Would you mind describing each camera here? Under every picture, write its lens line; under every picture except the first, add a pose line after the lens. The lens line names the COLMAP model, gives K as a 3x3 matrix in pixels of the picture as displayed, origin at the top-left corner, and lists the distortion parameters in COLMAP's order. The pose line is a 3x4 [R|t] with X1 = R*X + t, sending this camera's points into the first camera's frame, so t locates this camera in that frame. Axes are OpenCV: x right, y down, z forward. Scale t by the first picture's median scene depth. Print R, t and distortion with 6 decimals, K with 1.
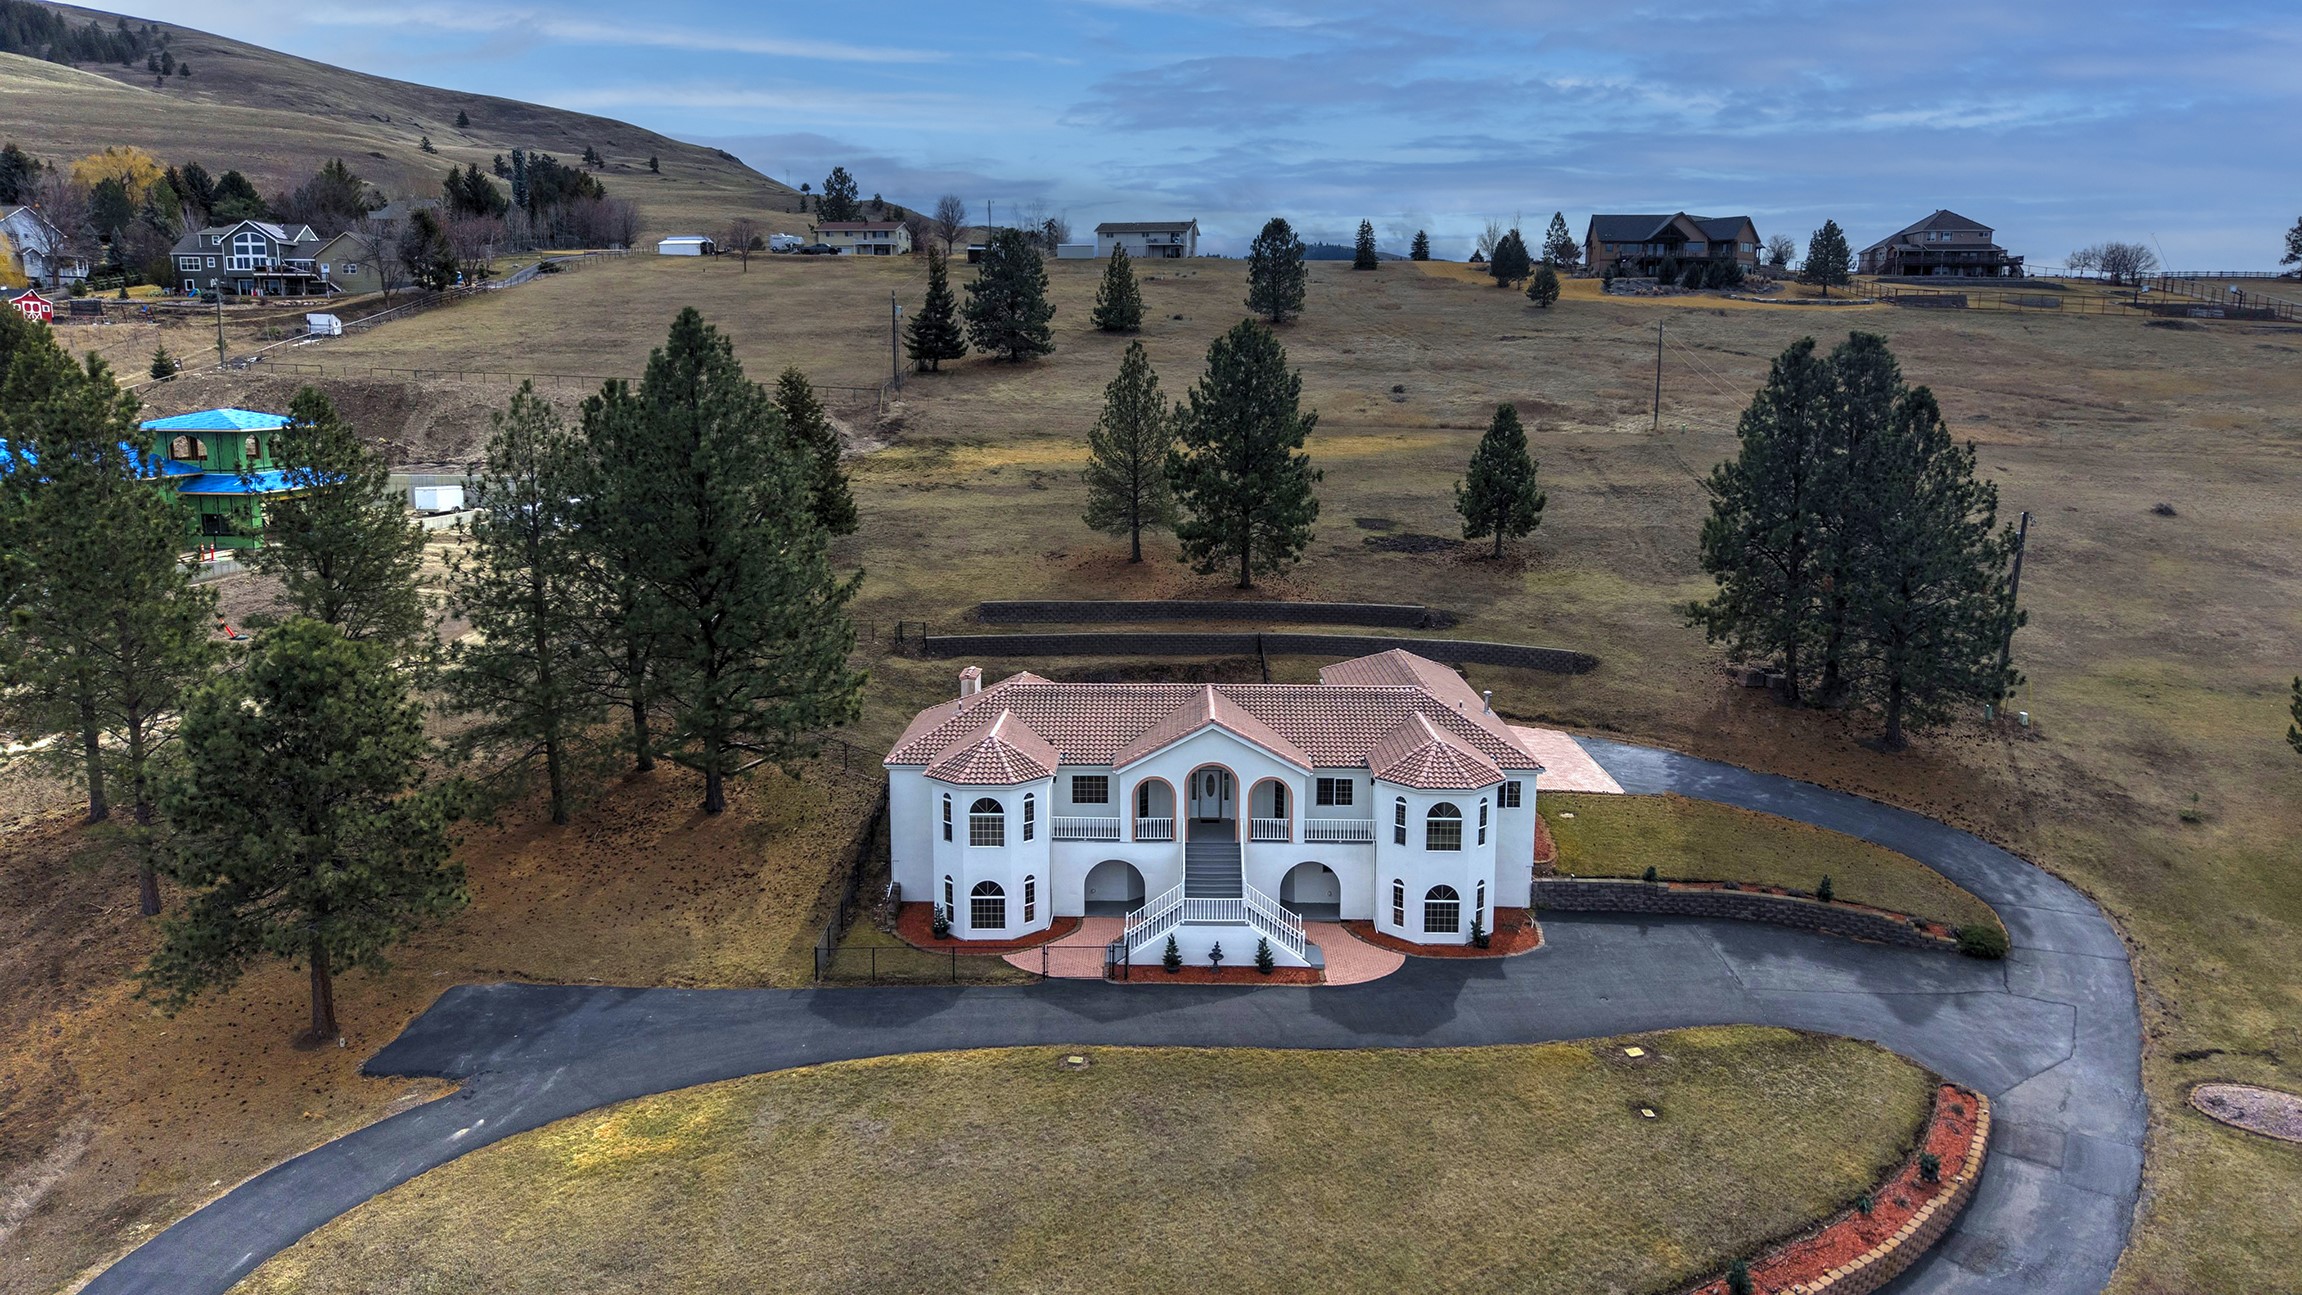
lens RADIAL K [[1535.2, 0, 1159.7], [0, 1535.2, 642.7], [0, 0, 1]] dist [0.019594, -0.017423]
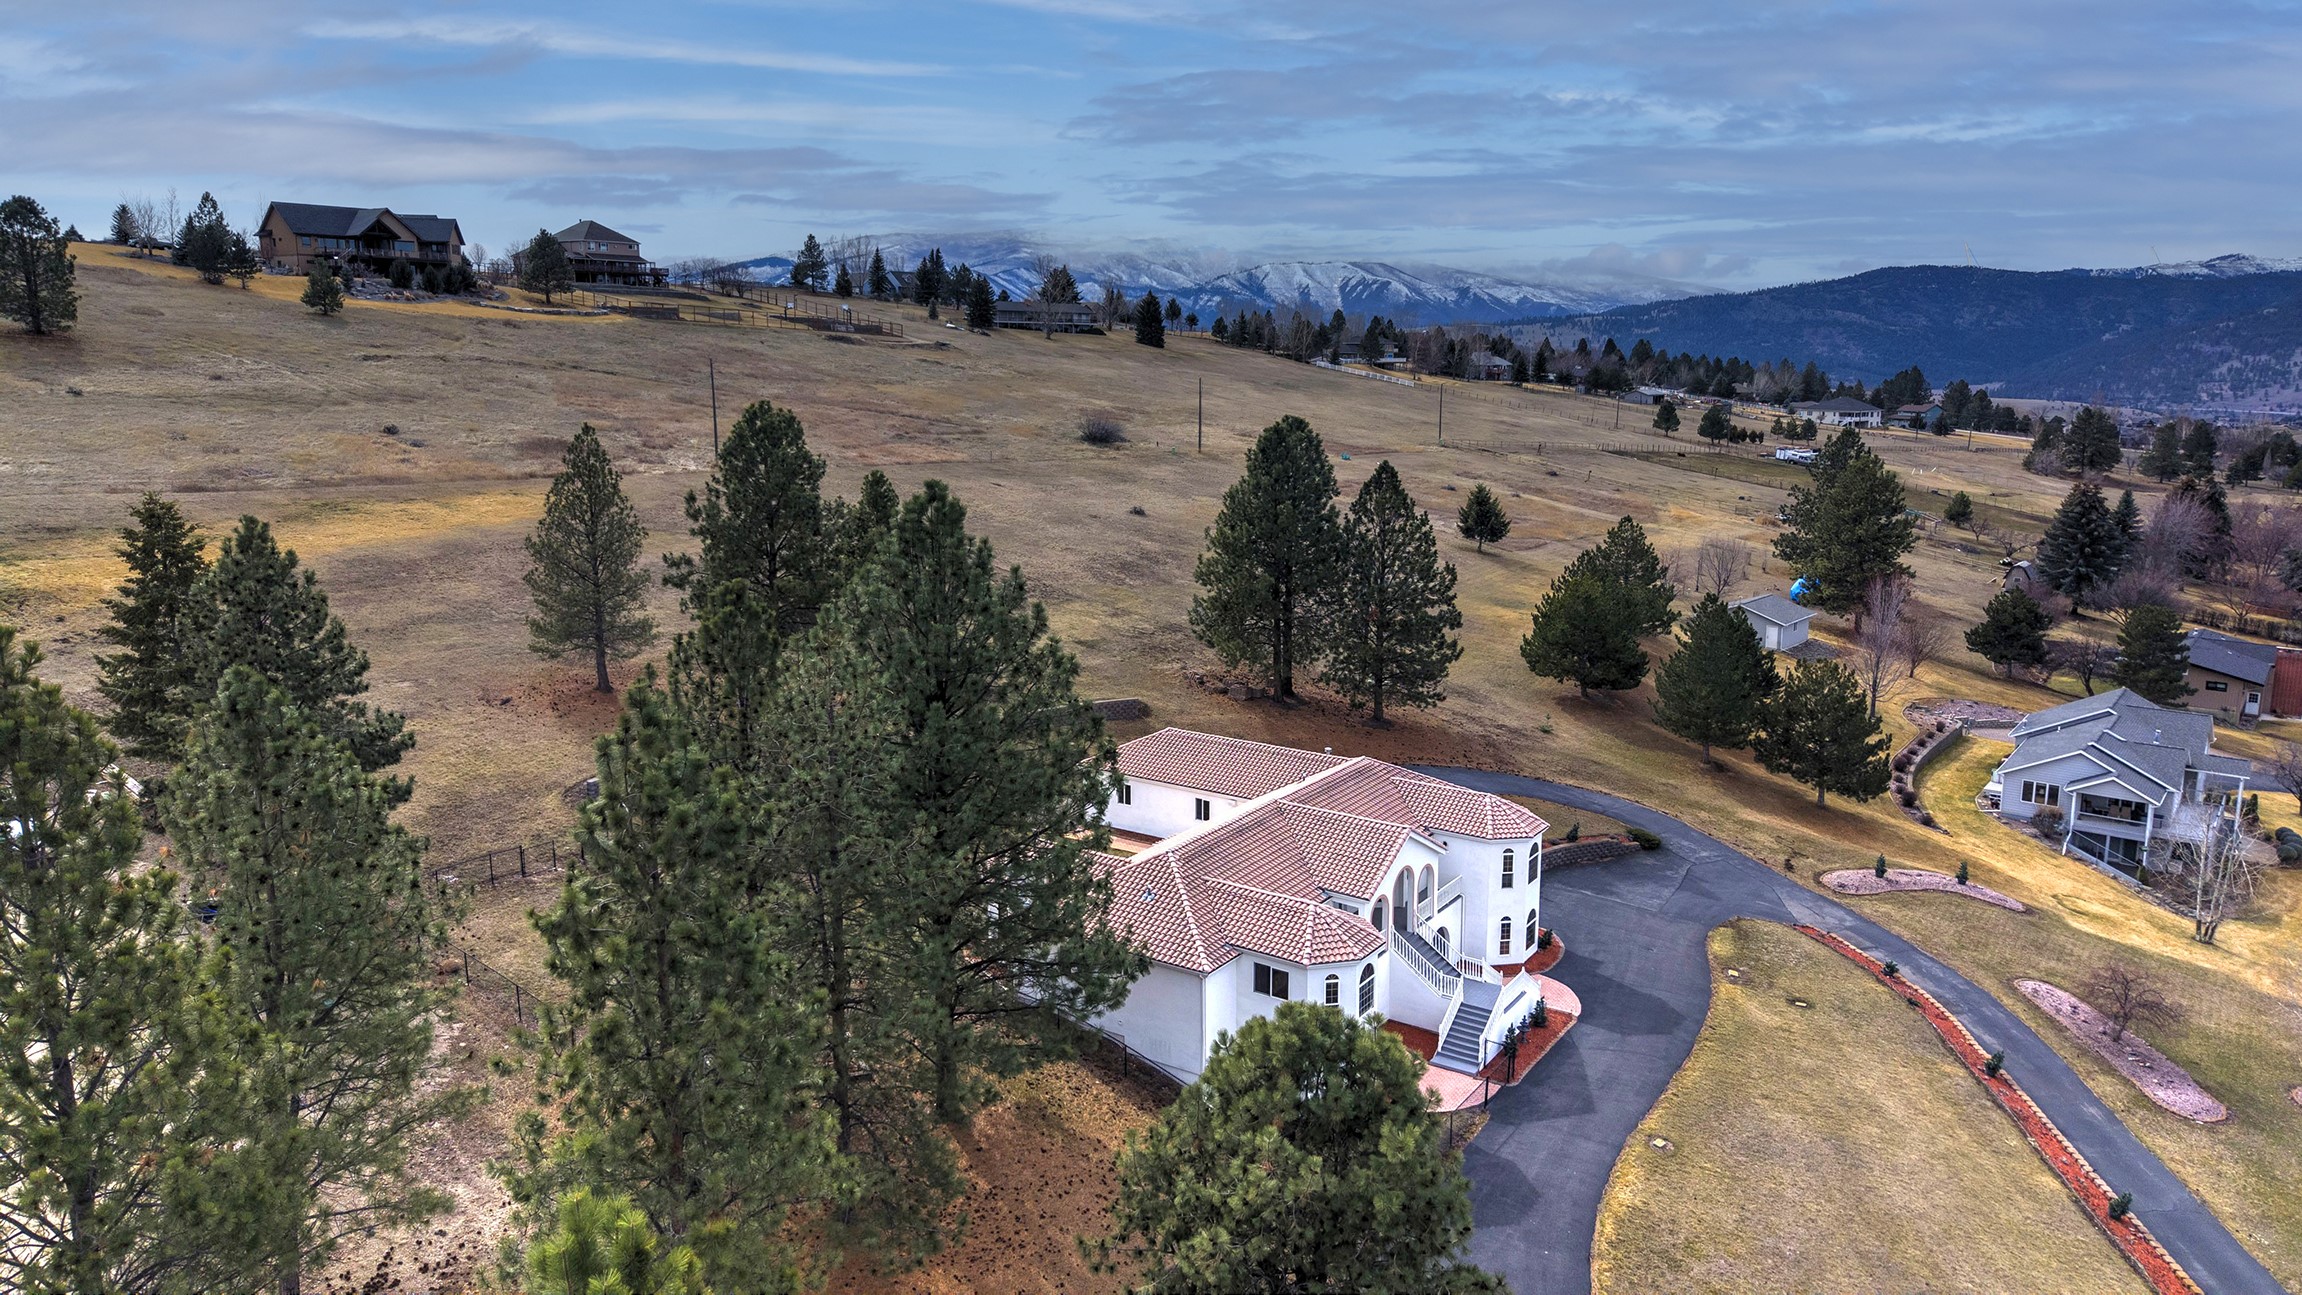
lens RADIAL K [[1535.2, 0, 1153.3], [0, 1535.2, 645.0], [0, 0, 1]] dist [0.019594, -0.017423]
pose [[0.546523, -0.159171, 0.822178, -0.787793], [0.141866, 0.985178, 0.096425, -0.173002], [-0.825340, 0.063941, 0.561003, 0.457672]]
